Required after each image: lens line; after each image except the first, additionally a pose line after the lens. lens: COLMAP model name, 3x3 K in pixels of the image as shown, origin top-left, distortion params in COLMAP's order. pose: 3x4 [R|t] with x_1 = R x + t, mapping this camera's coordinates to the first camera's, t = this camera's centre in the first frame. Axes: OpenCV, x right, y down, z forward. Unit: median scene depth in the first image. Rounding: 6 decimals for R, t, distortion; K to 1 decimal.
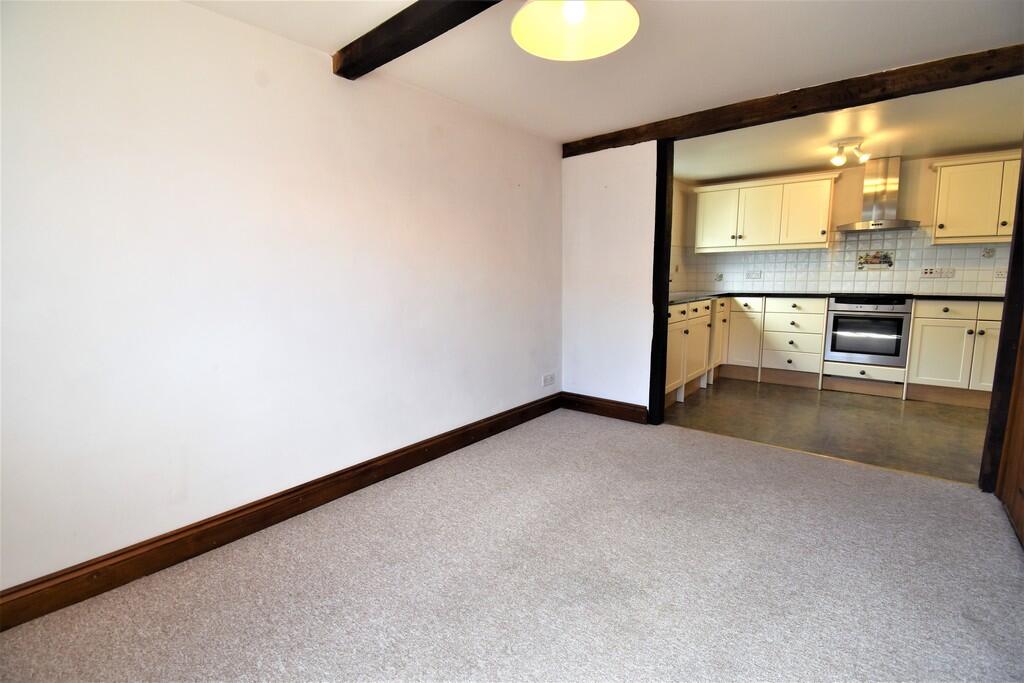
lens RADIAL K [[452.5, 0, 512.0], [0, 452.5, 341.5], [0, 0, 1]] dist [0.001839, -0.017071]
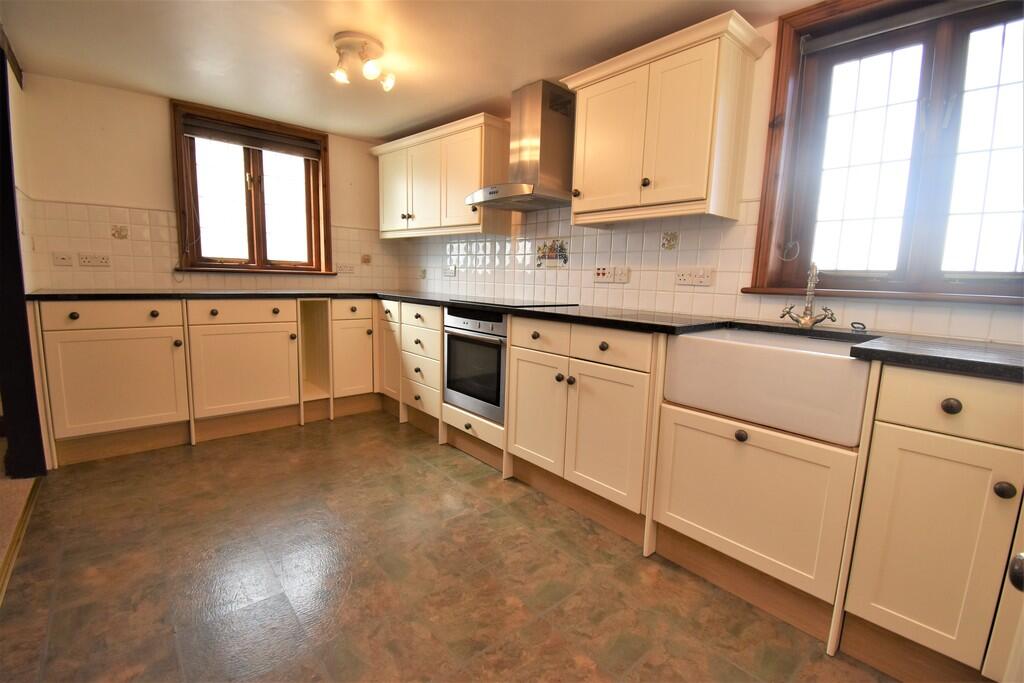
lens RADIAL K [[452.5, 0, 512.0], [0, 452.5, 341.5], [0, 0, 1]] dist [0.001839, -0.017071]
pose [[0.987817, 0.064723, -0.141520, 0.895564], [-0.064412, 0.997900, 0.006775, -0.057110], [0.141662, 0.002423, 0.989912, 0.362520]]
